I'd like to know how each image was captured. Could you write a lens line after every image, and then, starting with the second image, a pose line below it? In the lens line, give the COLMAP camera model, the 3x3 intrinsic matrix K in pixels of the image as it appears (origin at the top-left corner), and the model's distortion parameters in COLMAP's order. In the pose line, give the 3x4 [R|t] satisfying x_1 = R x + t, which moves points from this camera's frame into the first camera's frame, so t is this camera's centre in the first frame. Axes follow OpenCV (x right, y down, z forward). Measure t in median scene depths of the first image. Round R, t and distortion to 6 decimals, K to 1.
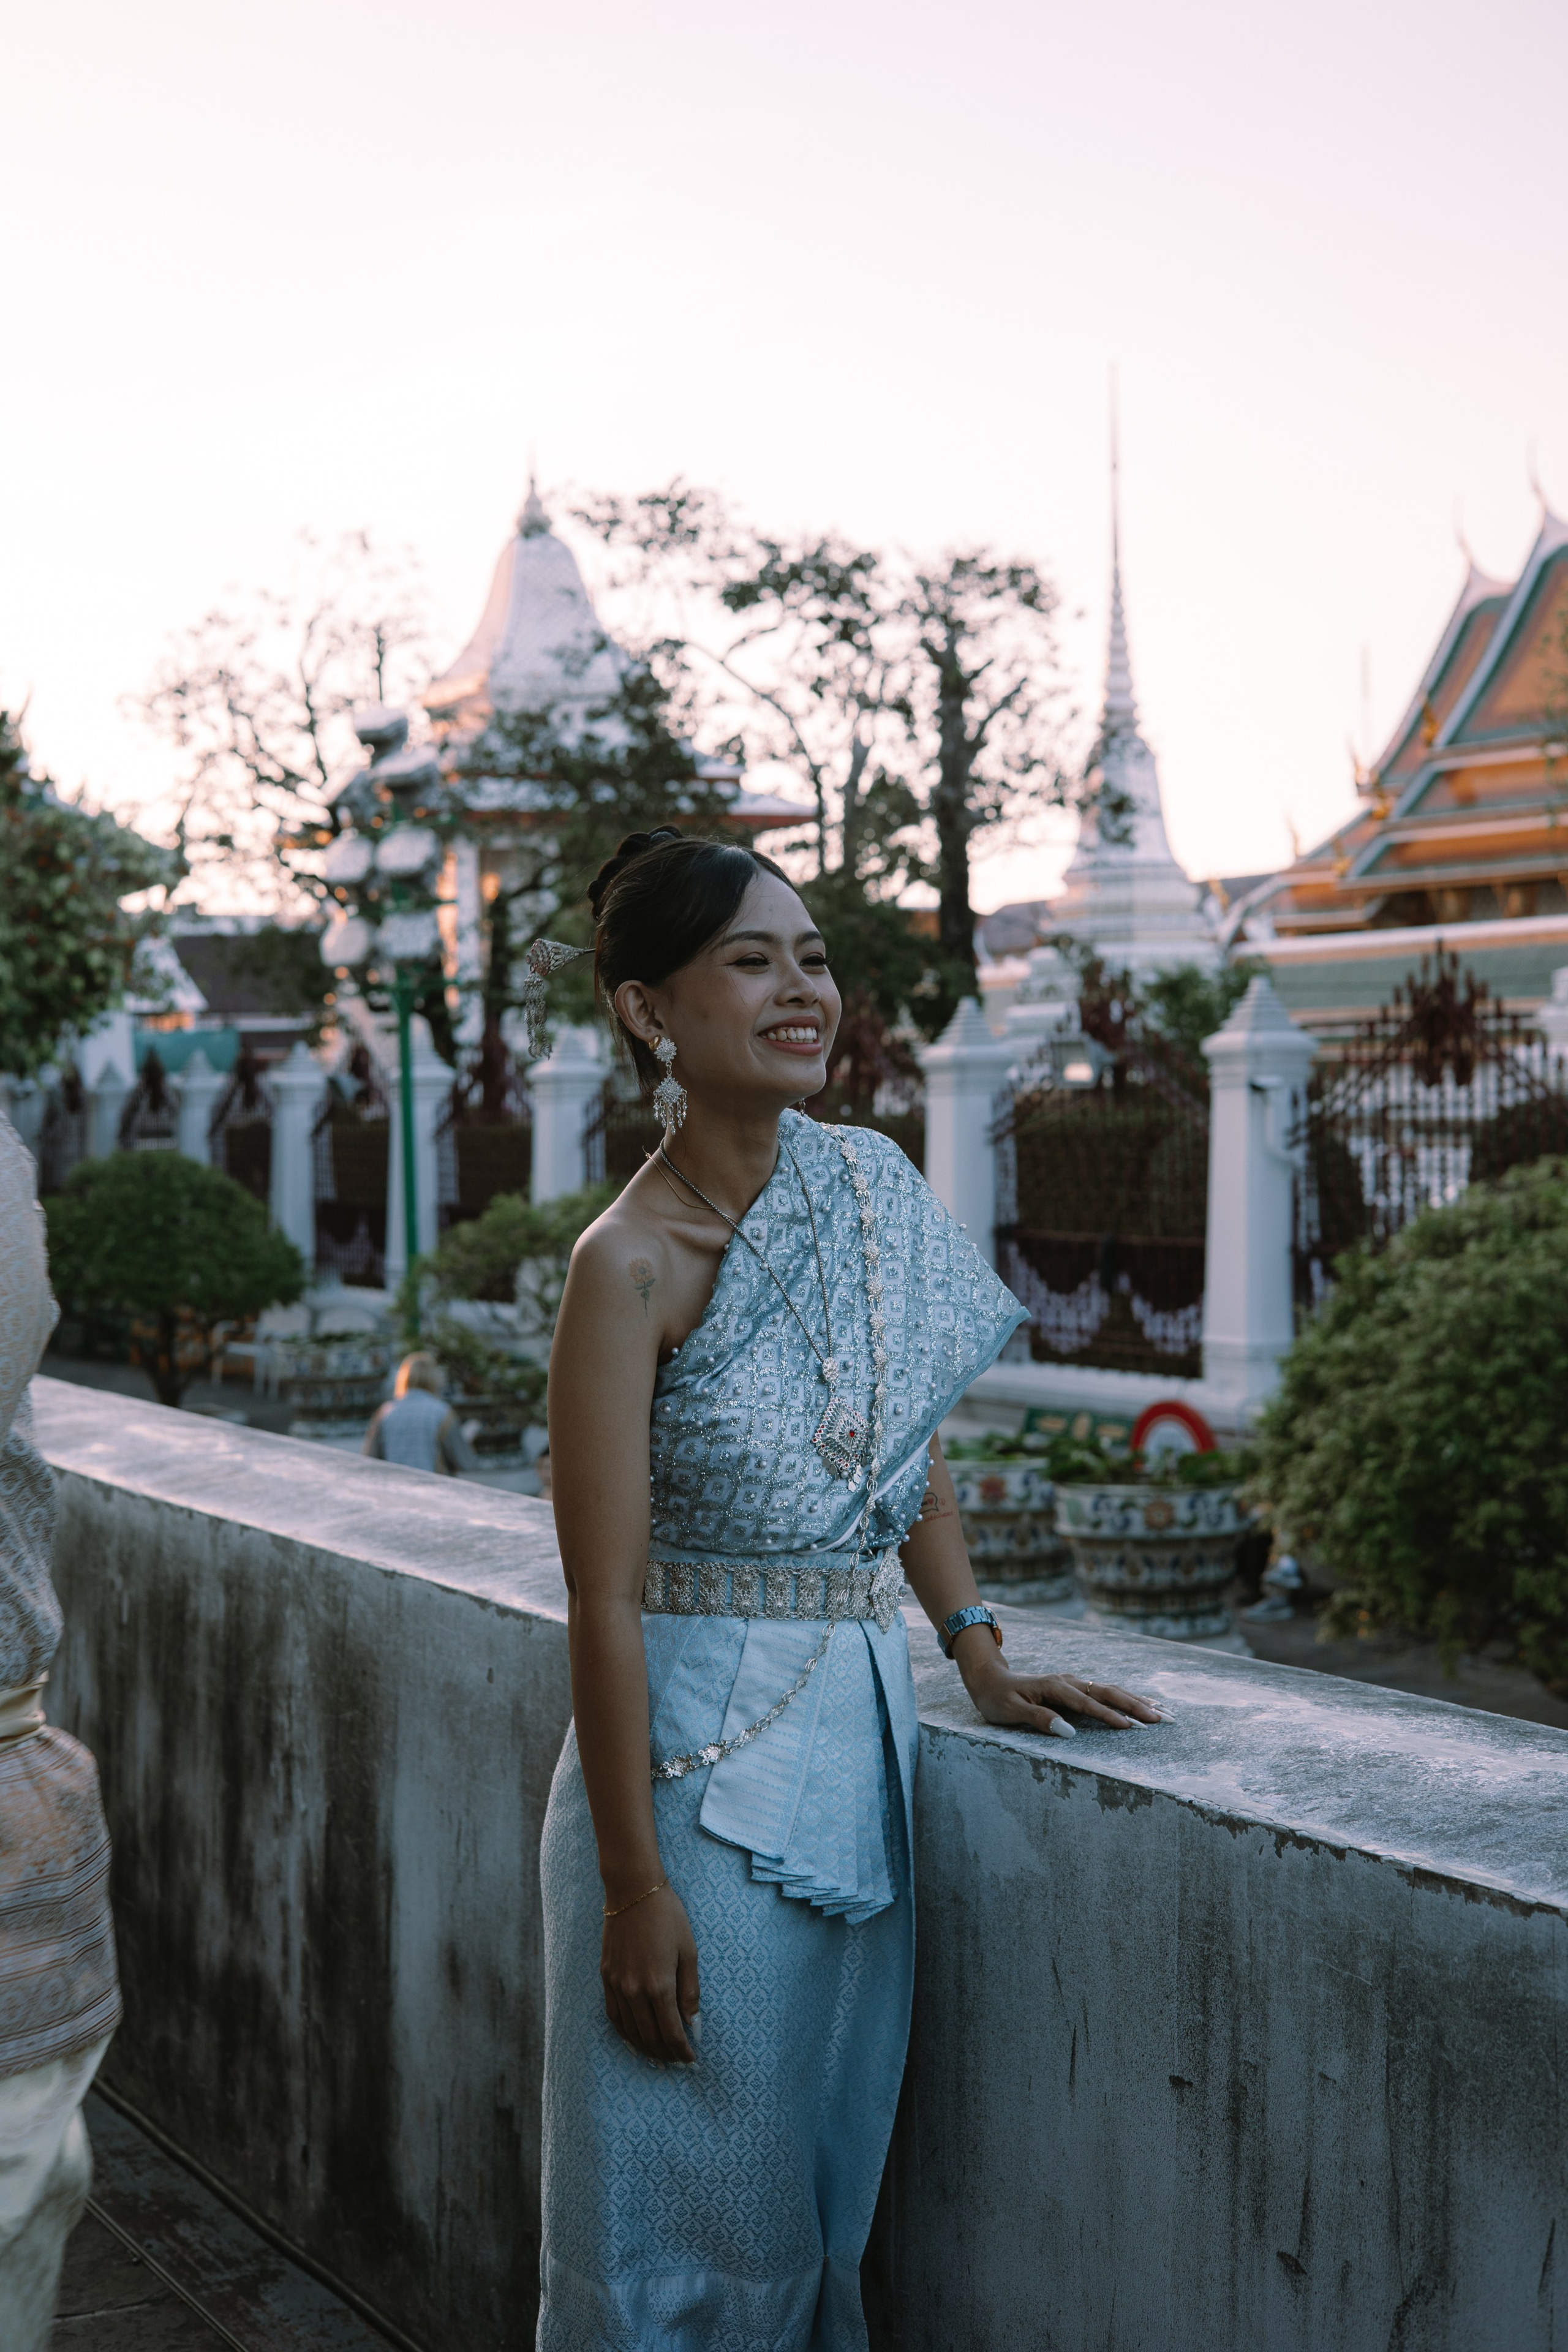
lens RADIAL K [[3289.9, 0, 782.5], [0, 3289.9, 1176.7], [0, 0, 1]] dist [0.032920, 0.000000]
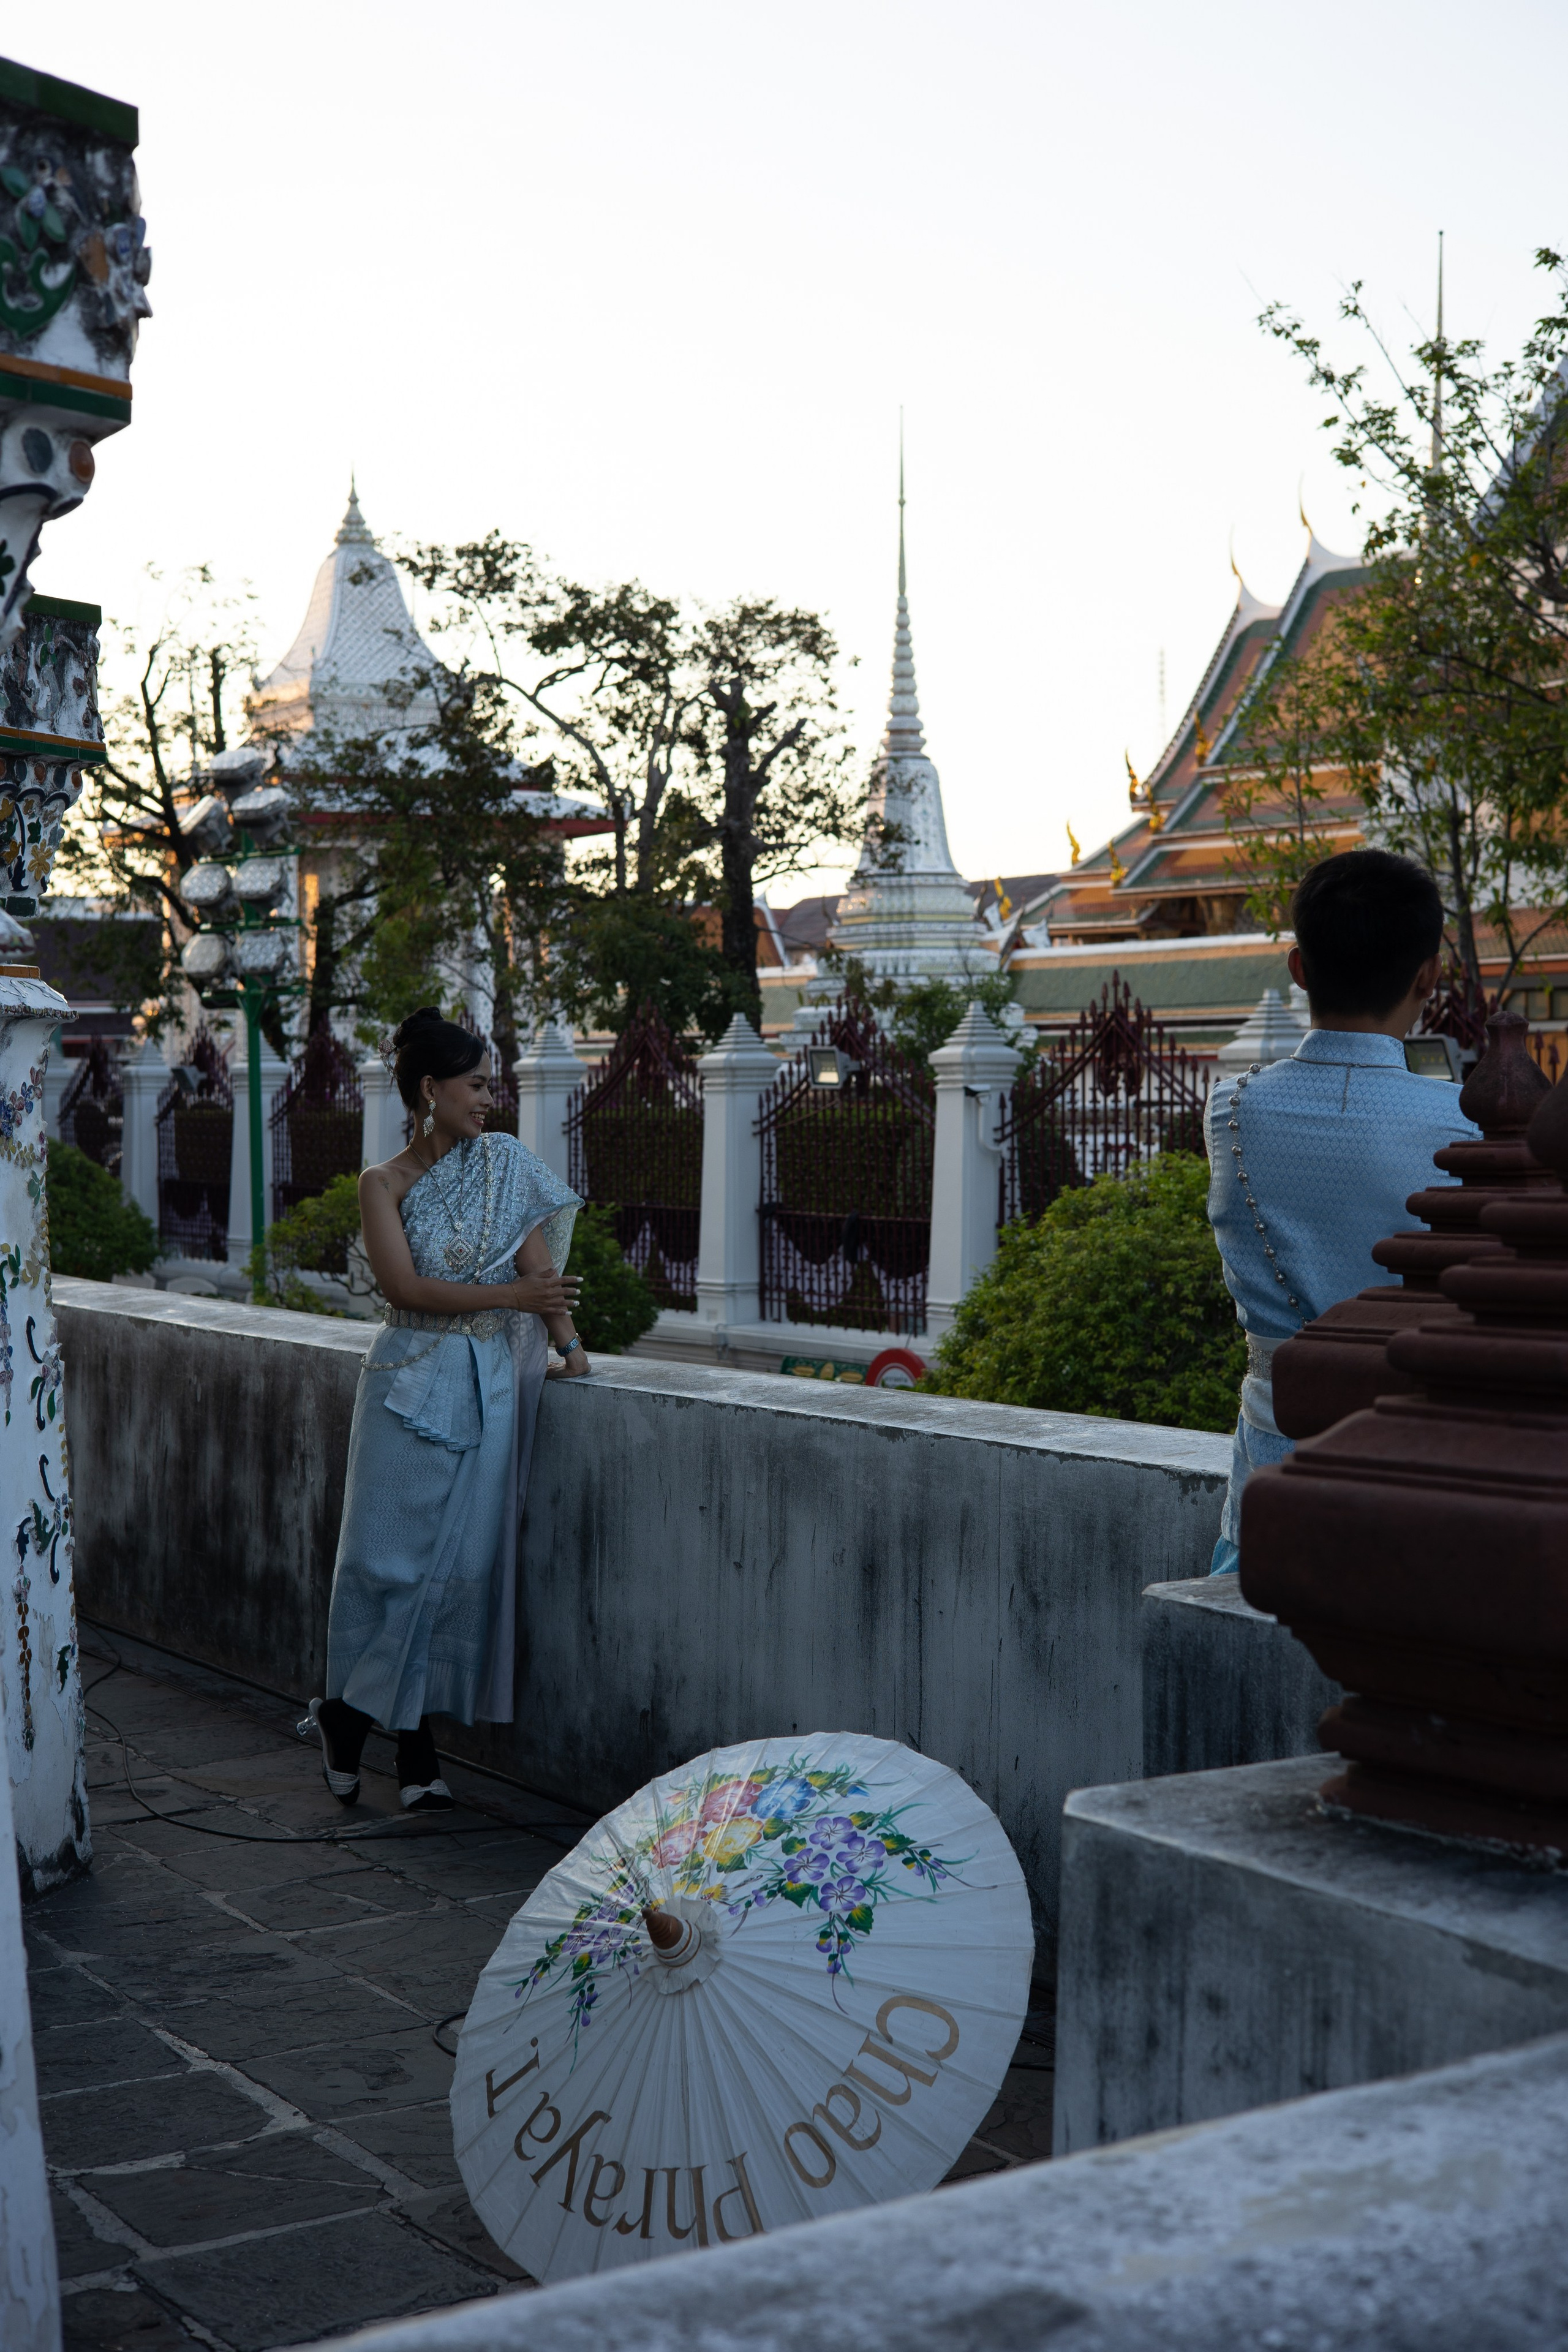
lens RADIAL K [[3289.9, 0, 795.3], [0, 3289.9, 1164.6], [0, 0, 1]] dist [0.032920, 0.000000]
pose [[0.997962, 0.010825, 0.062889, 0.001879], [-0.010847, 0.999941, 0.000012, 0.000133], [-0.062885, -0.000694, 0.998021, -0.116709]]
